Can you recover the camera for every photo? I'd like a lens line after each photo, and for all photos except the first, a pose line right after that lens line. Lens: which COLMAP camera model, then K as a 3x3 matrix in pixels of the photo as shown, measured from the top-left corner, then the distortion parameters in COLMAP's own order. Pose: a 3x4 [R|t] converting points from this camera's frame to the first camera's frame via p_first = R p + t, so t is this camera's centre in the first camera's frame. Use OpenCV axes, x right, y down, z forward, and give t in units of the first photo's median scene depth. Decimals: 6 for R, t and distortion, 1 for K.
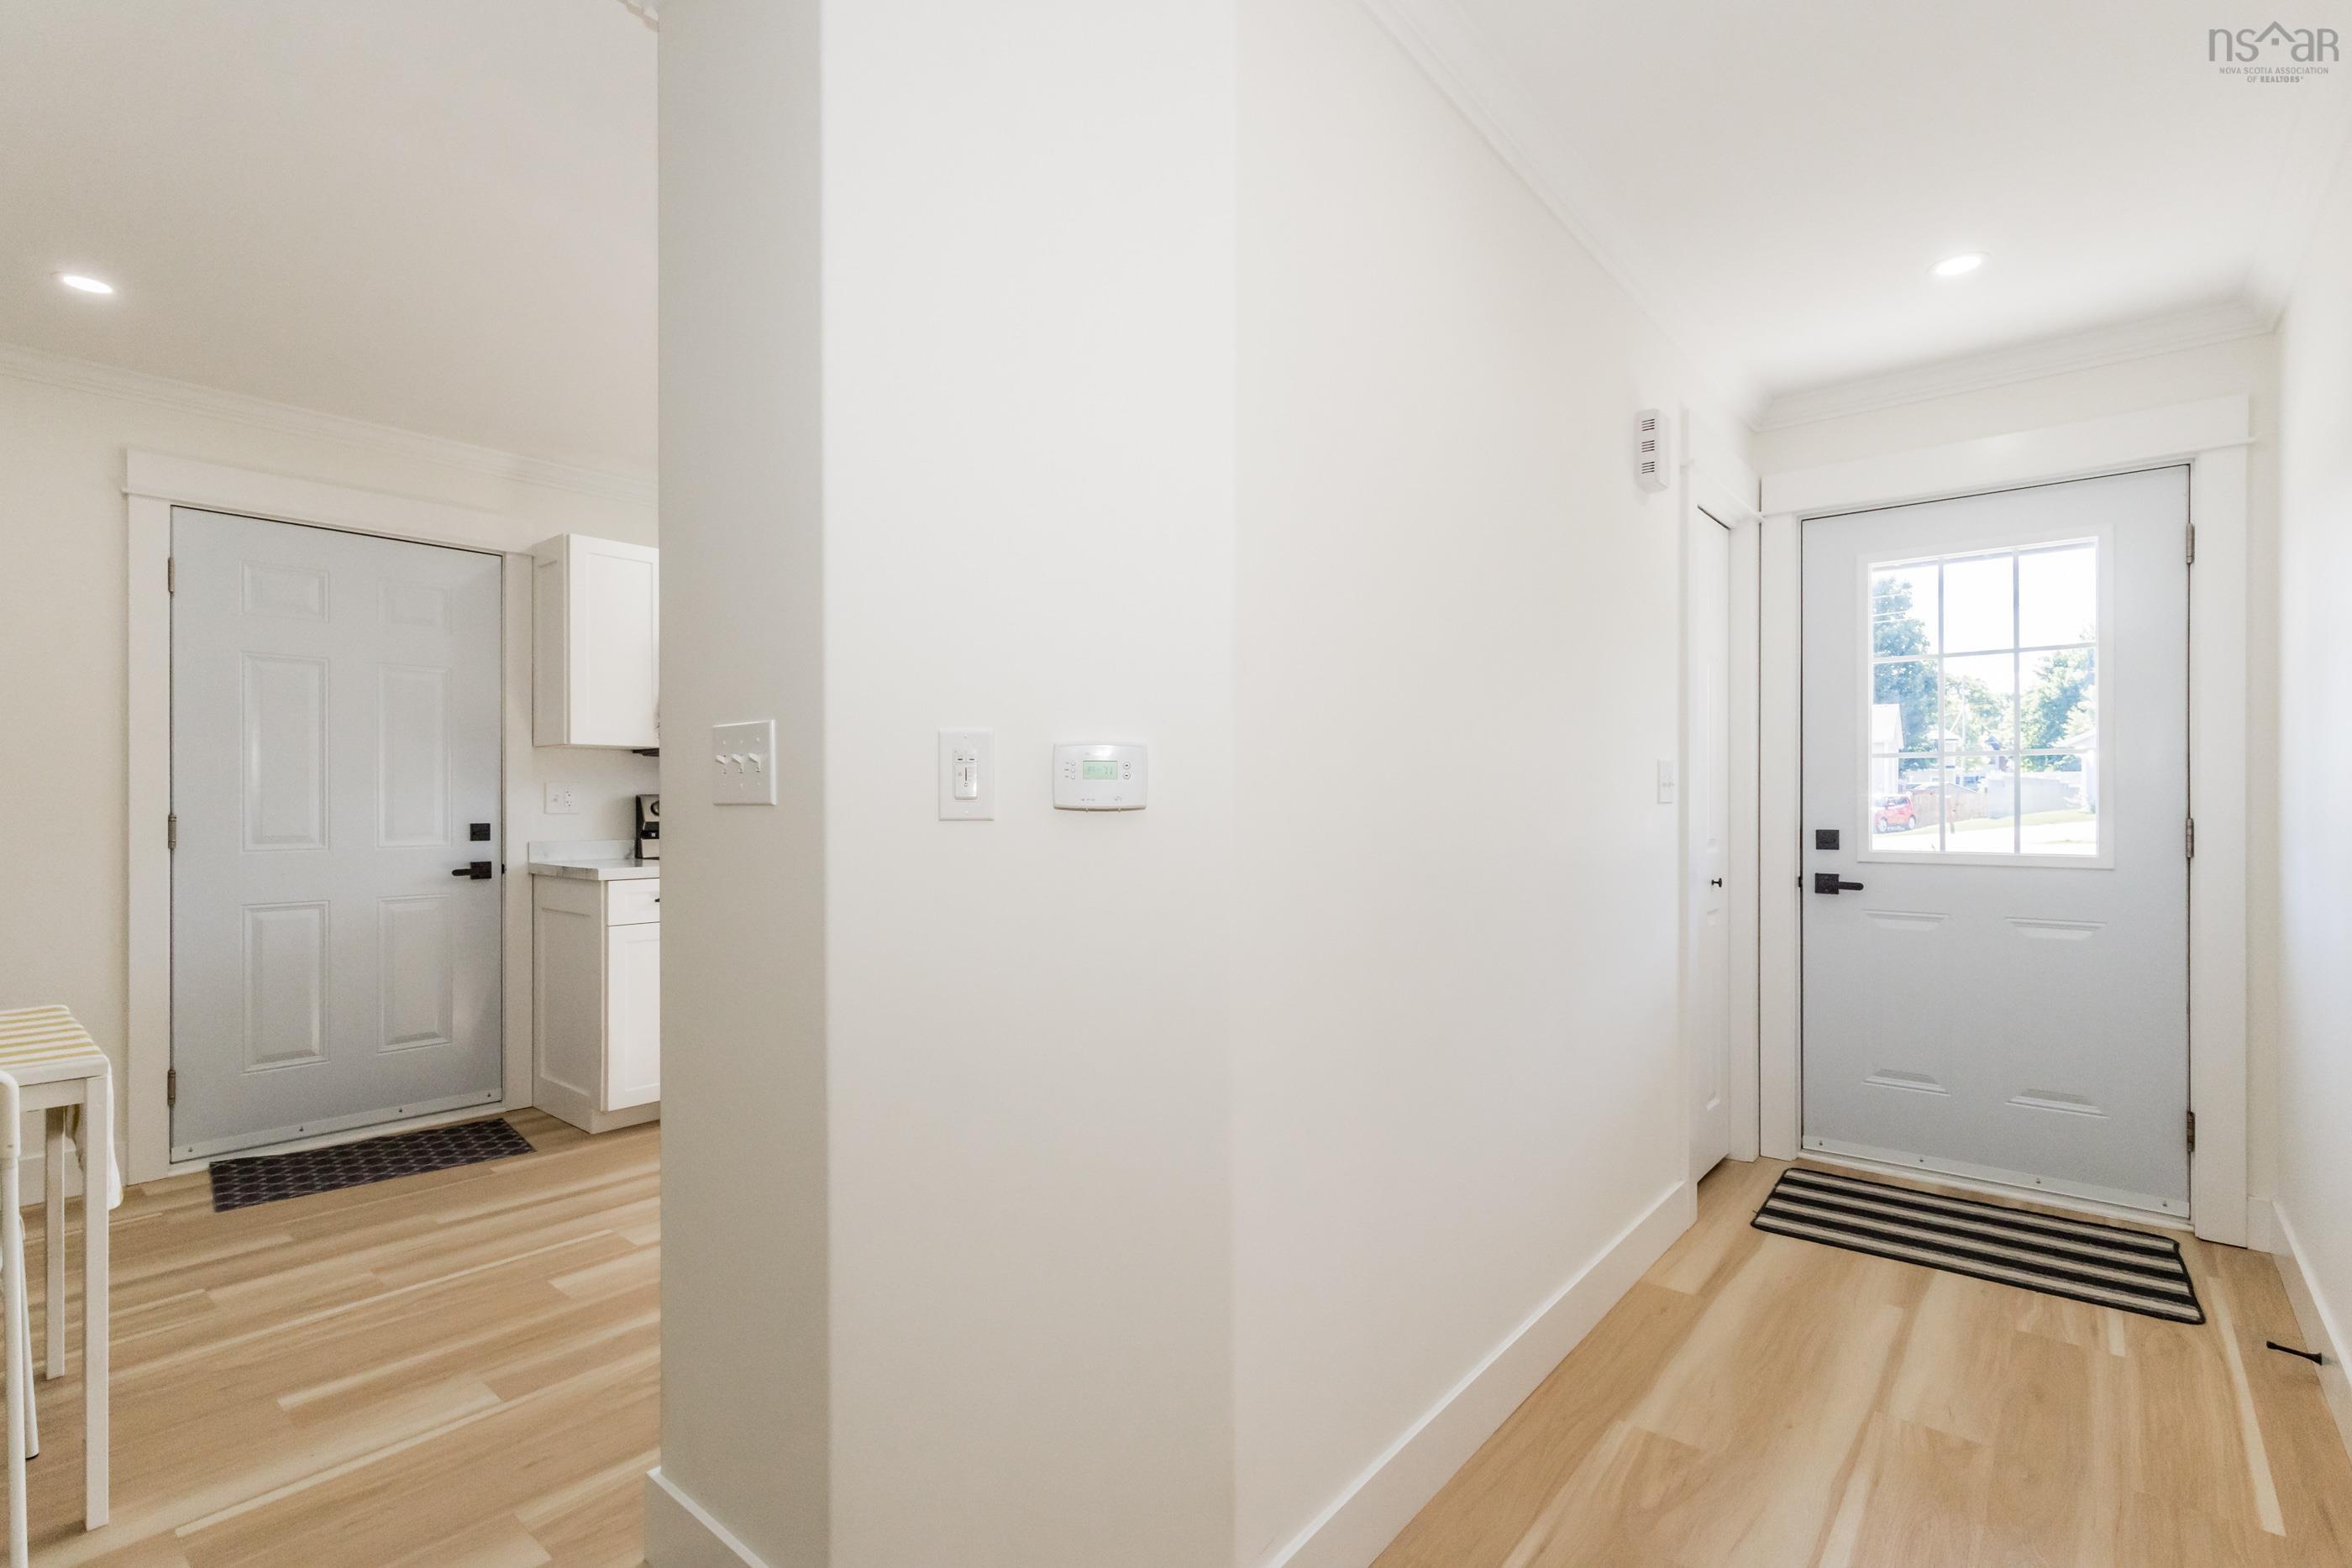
lens RADIAL K [[1094.6, 0, 1174.7], [0, 1094.6, 811.3], [0, 0, 1]] dist [0.008603, -0.003405]
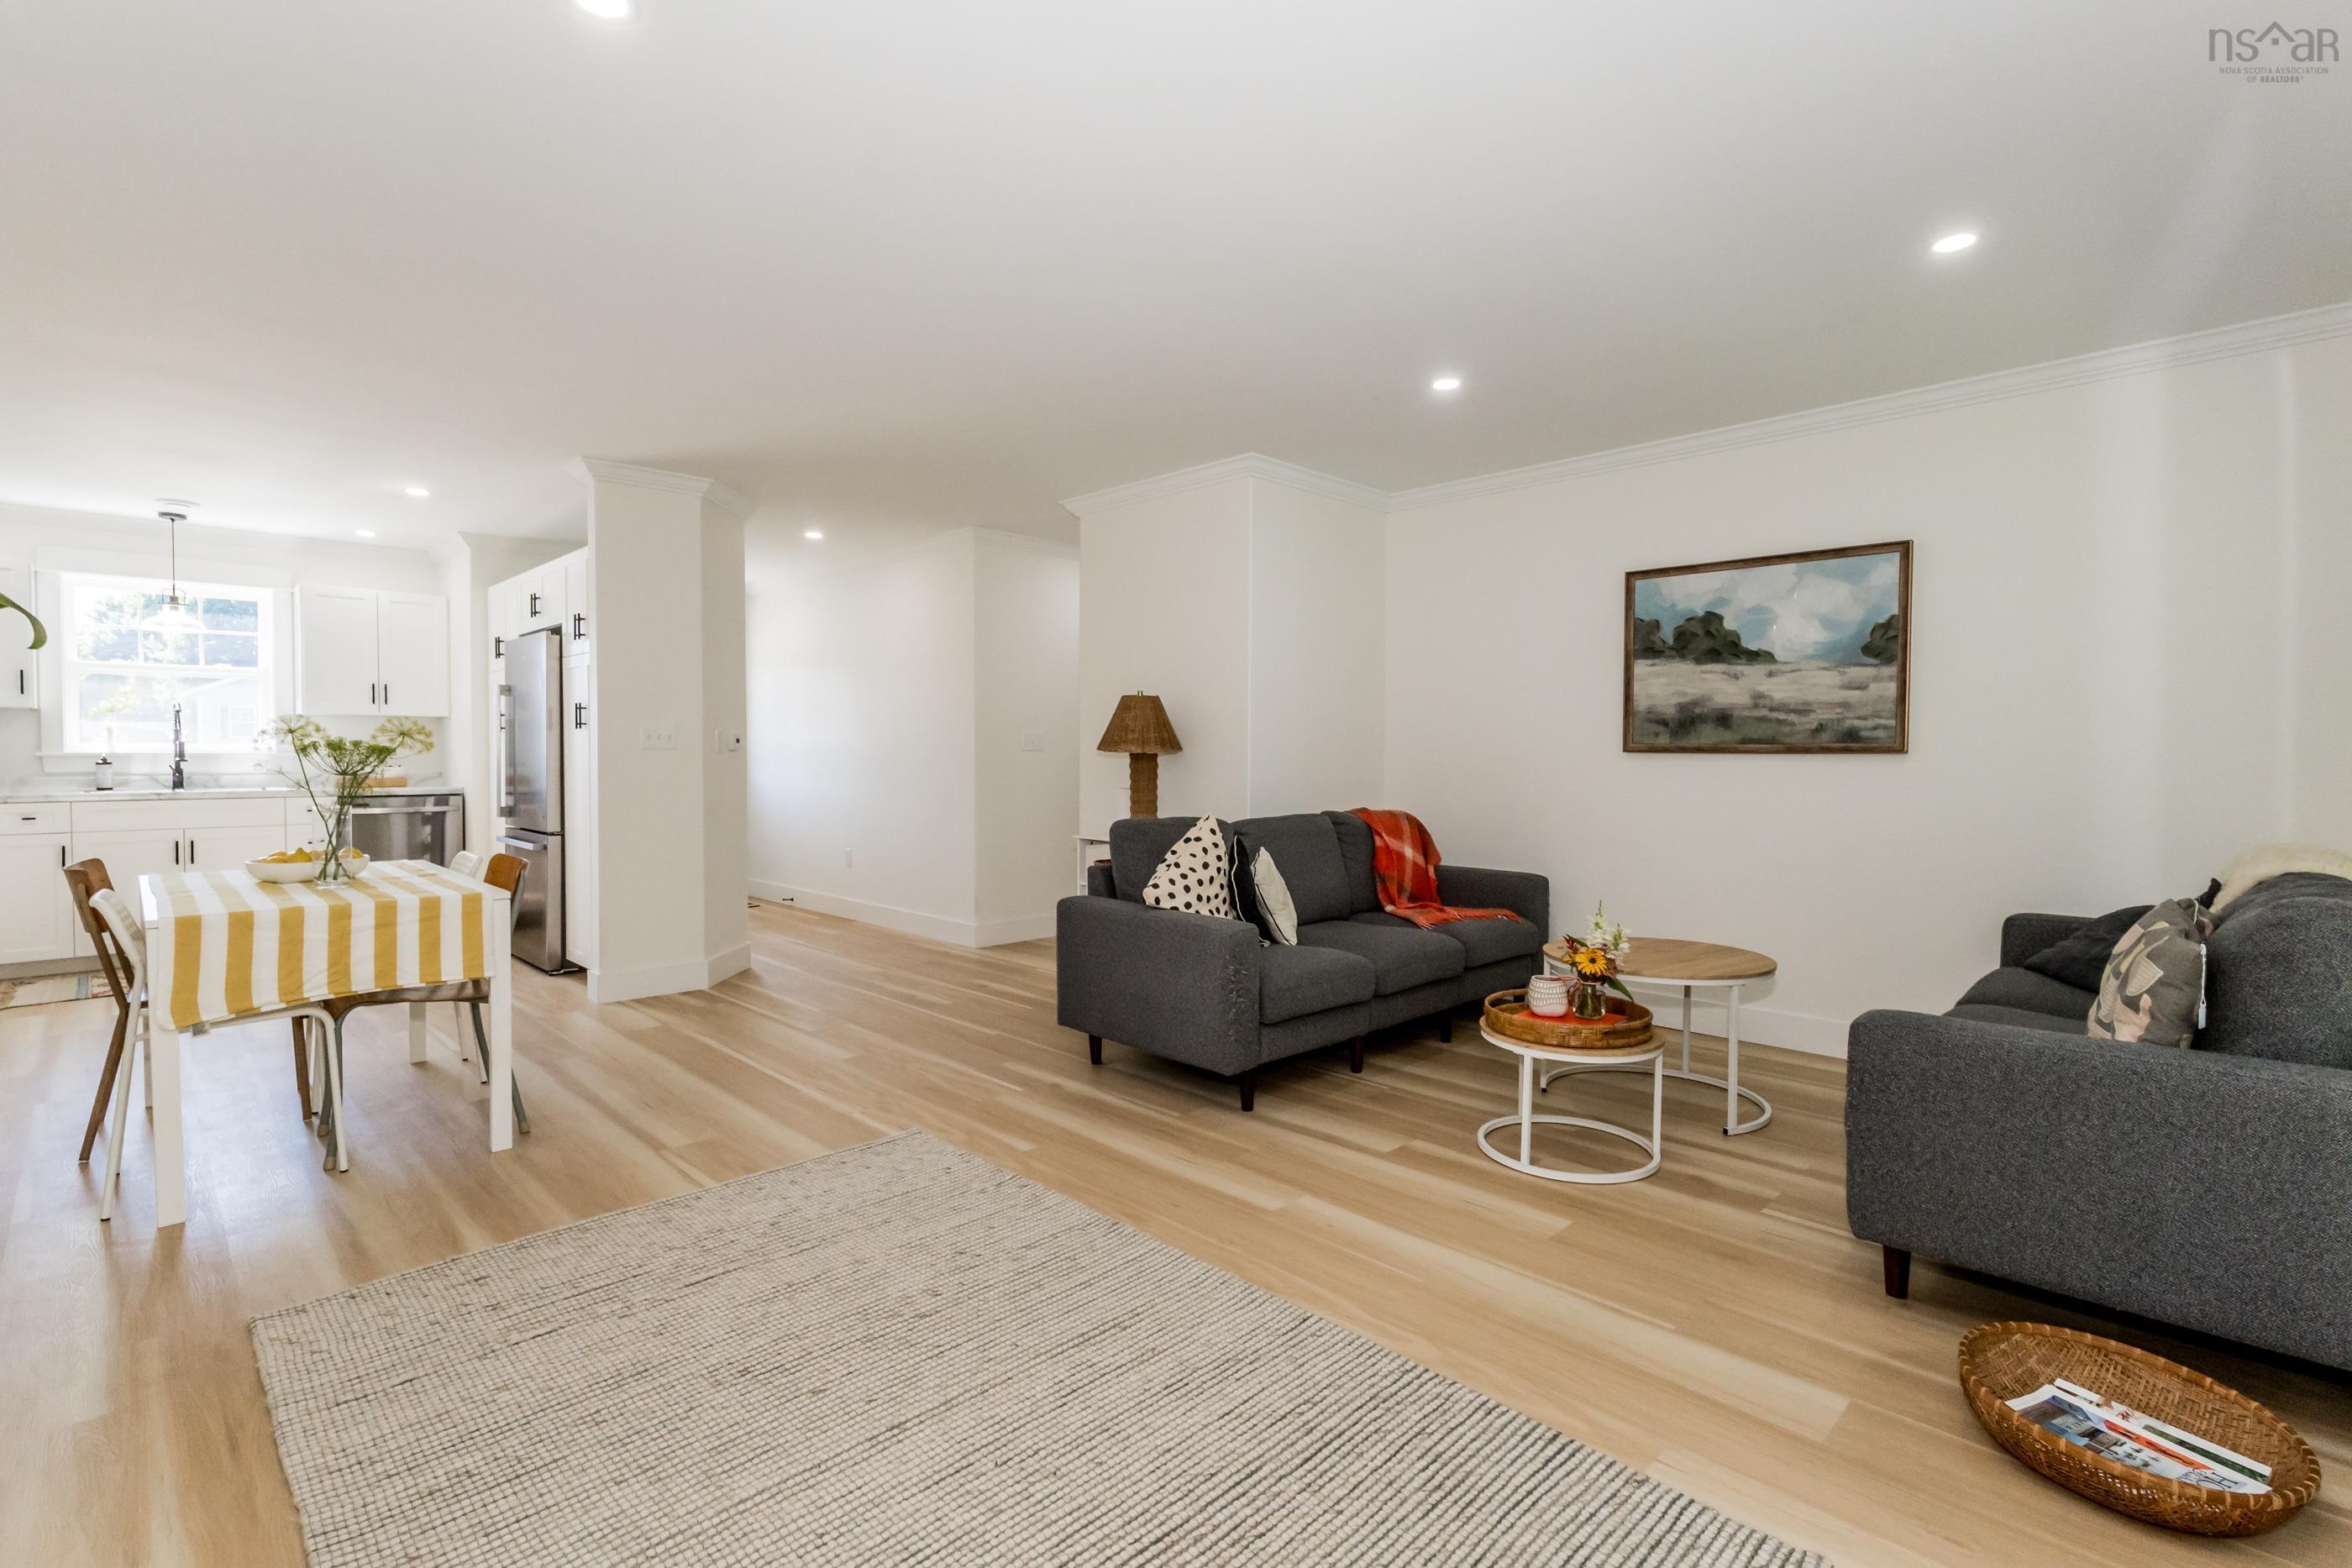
lens RADIAL K [[1094.6, 0, 1164.7], [0, 1094.6, 772.7], [0, 0, 1]] dist [0.008603, -0.003405]
pose [[0.103207, -0.014468, 0.994555, -1.625389], [0.004171, 0.999892, 0.014113, 0.010859], [-0.994651, 0.002692, 0.103257, -0.408202]]
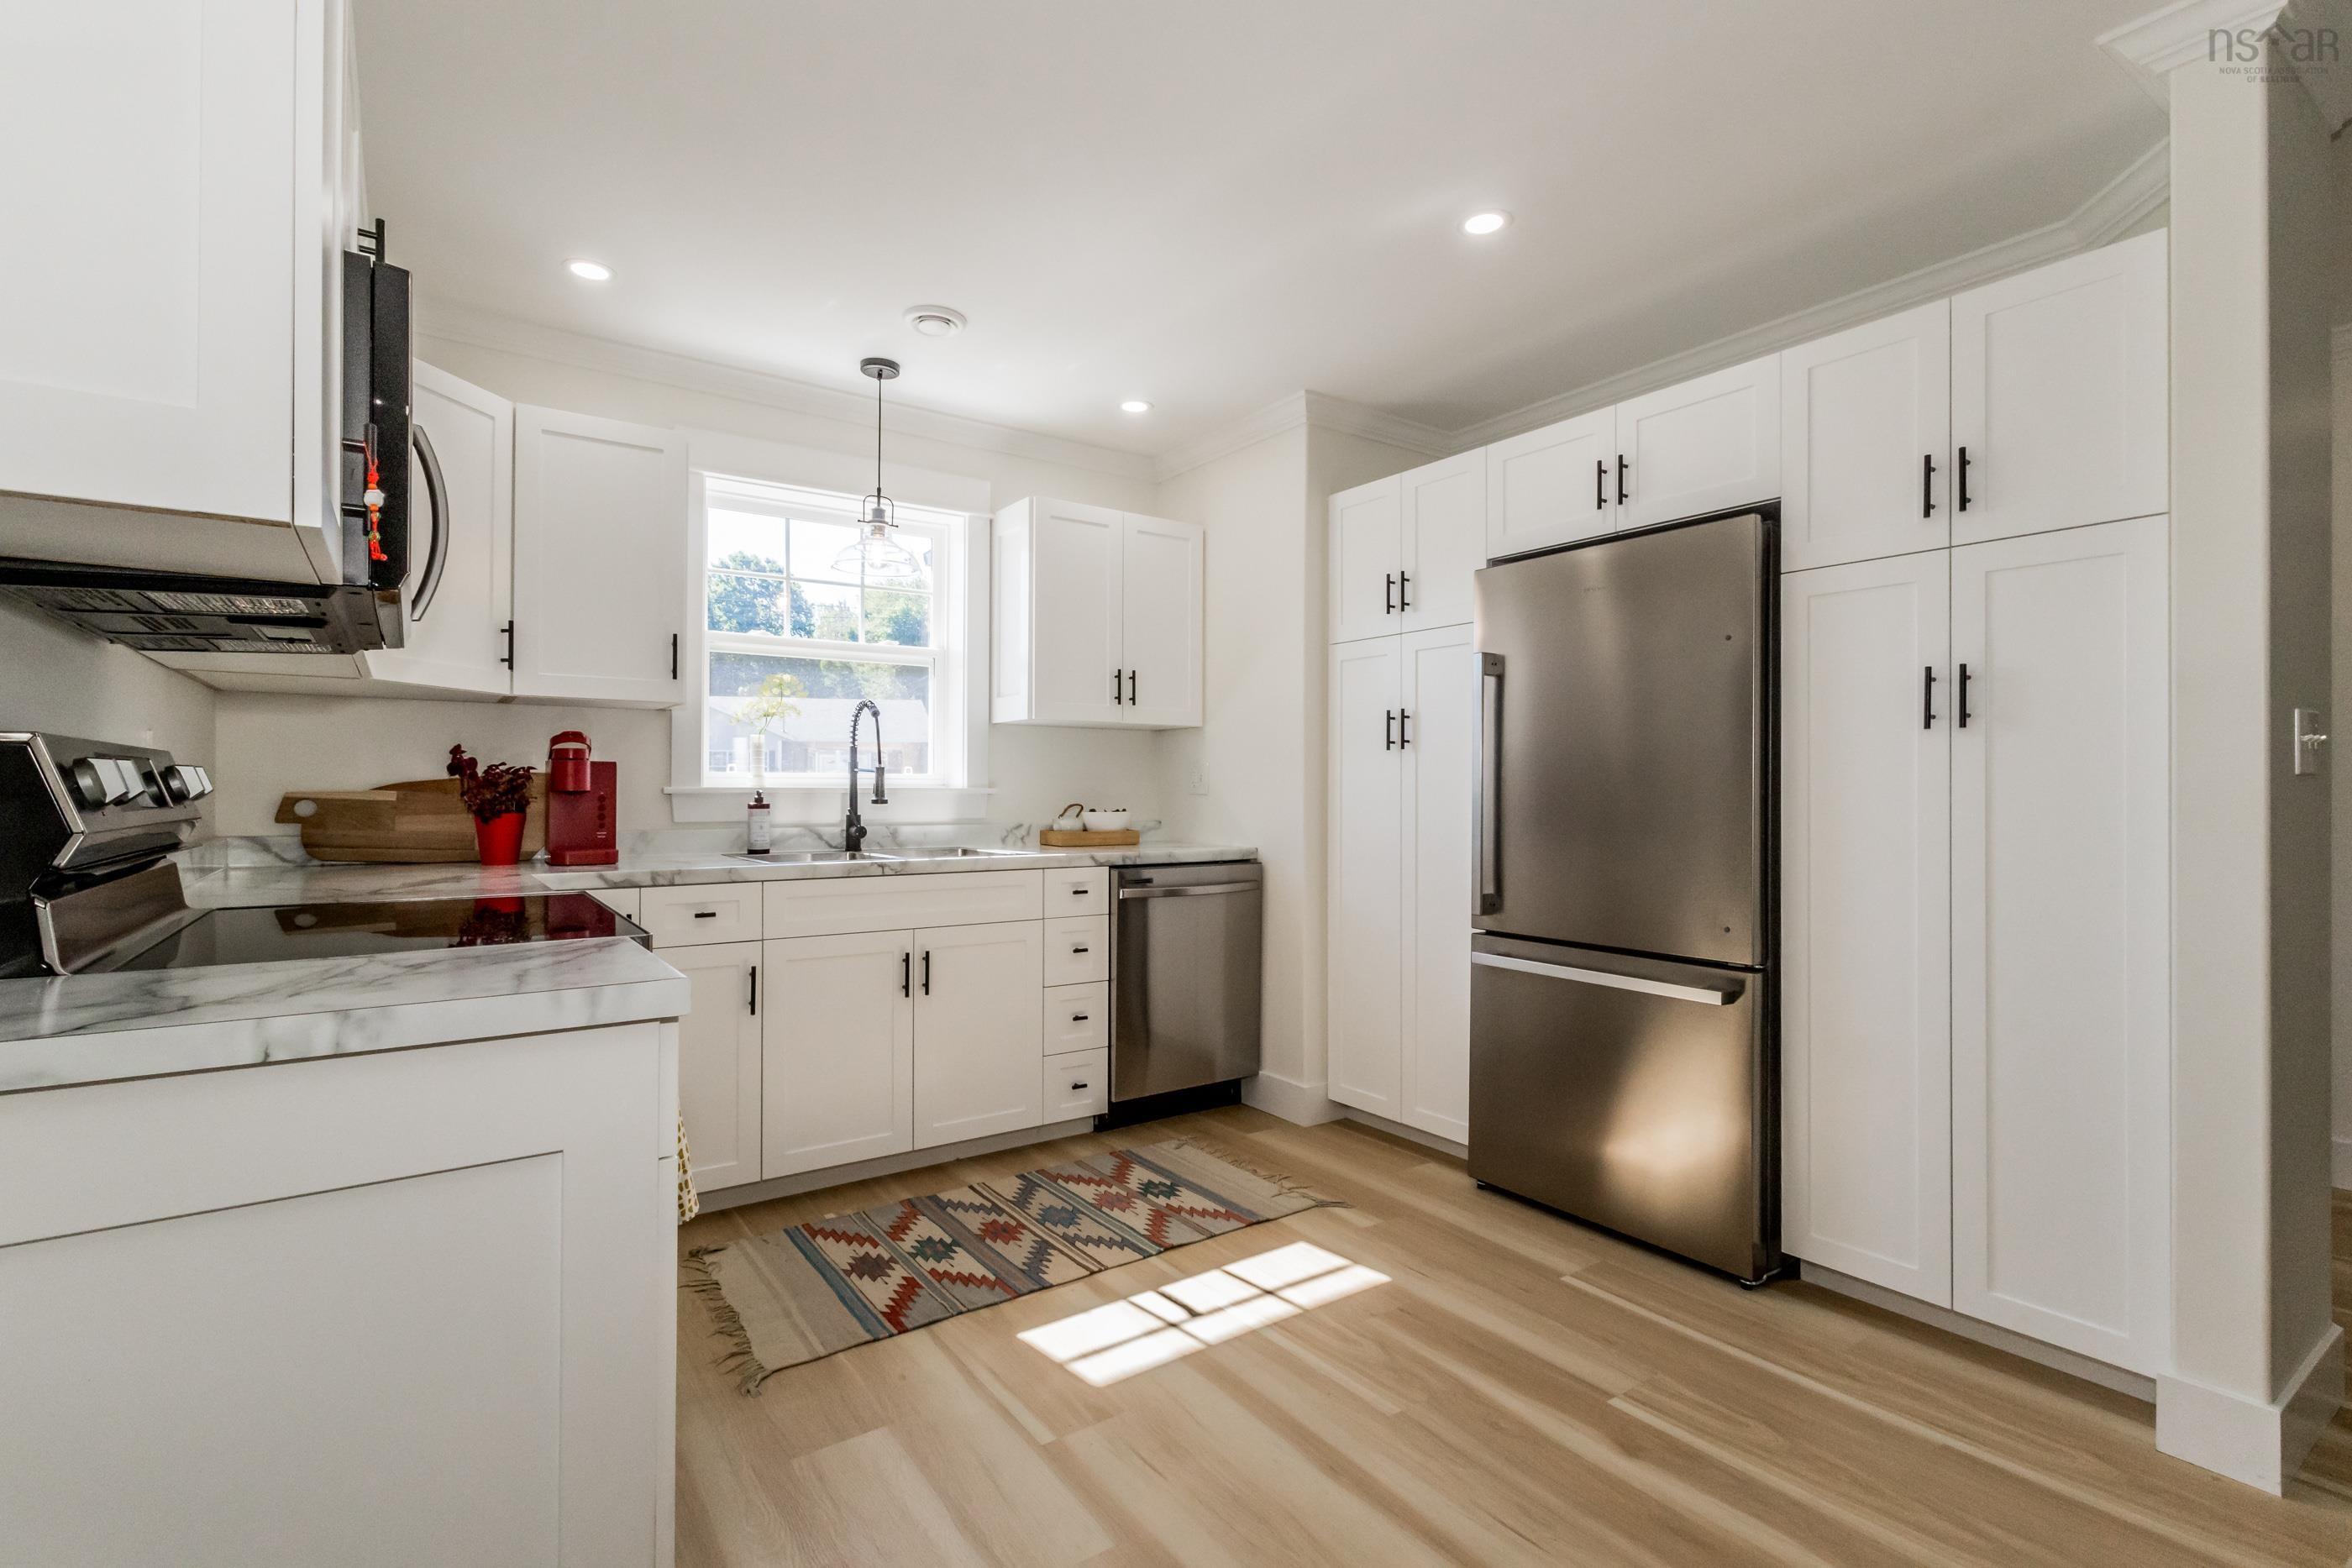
lens RADIAL K [[1094.6, 0, 1210.1], [0, 1094.6, 785.8], [0, 0, 1]] dist [0.008603, -0.003405]
pose [[0.256857, -0.000492, 0.966449, -0.879418], [0.007559, 0.999970, -0.001500, -0.002619], [-0.966420, 0.007691, 0.256853, 0.858920]]
